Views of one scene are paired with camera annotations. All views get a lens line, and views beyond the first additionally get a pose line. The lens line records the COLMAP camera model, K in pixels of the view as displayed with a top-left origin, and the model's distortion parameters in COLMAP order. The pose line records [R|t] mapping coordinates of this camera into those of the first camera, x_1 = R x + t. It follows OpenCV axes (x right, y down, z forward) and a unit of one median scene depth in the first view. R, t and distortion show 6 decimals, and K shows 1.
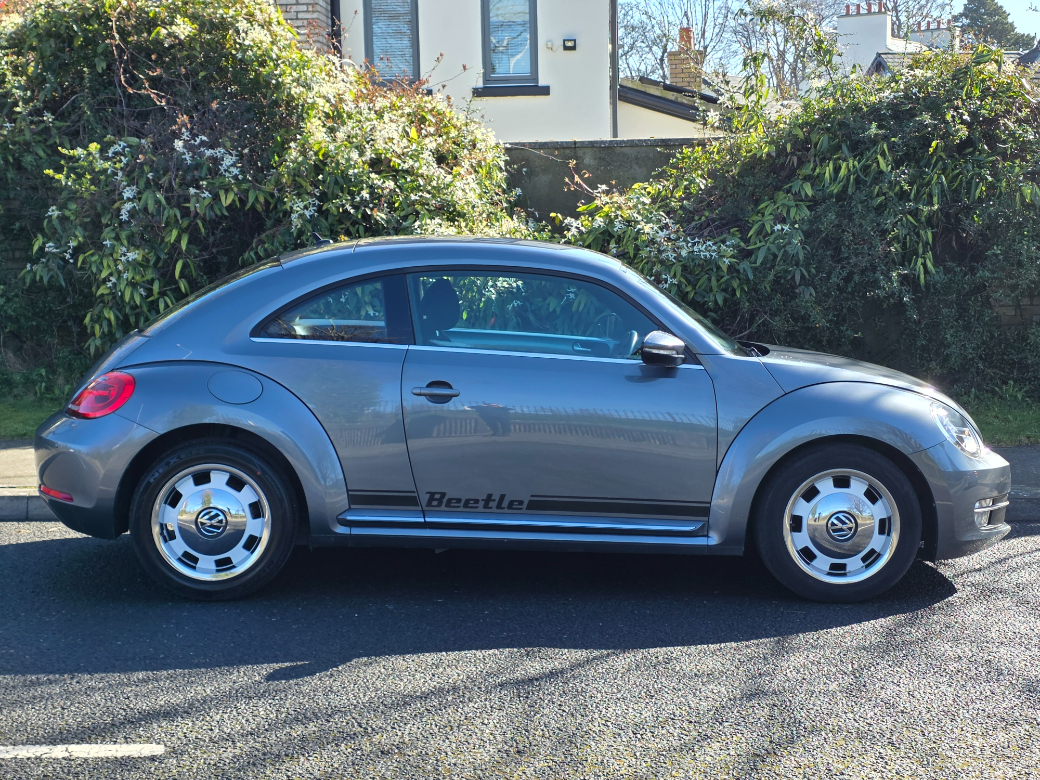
lens RADIAL K [[1567.0, 0, 520.0], [0, 1567.0, 390.0], [0, 0, 1]] dist [0.004882, -0.042841]
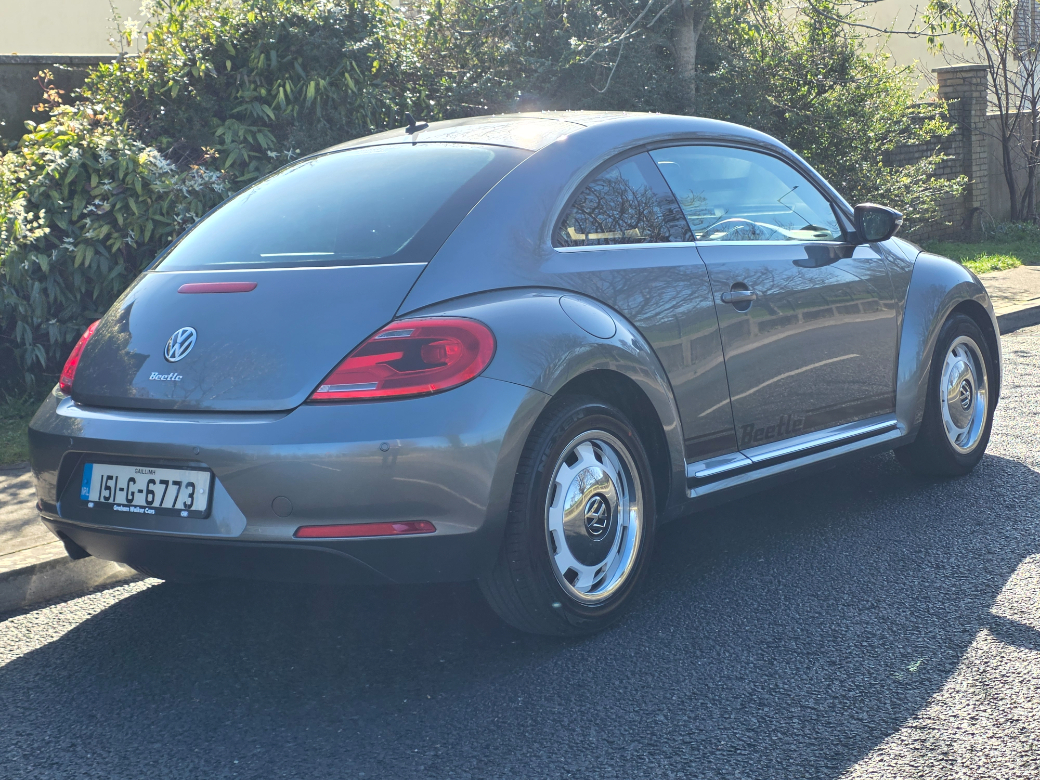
lens RADIAL K [[1567.0, 0, 520.0], [0, 1567.0, 390.0], [0, 0, 1]] dist [0.004882, -0.042841]
pose [[0.609101, -0.130696, 0.782250, -0.730942], [0.133055, 0.989188, 0.061667, -0.015632], [-0.781852, 0.066521, 0.619905, 0.590688]]
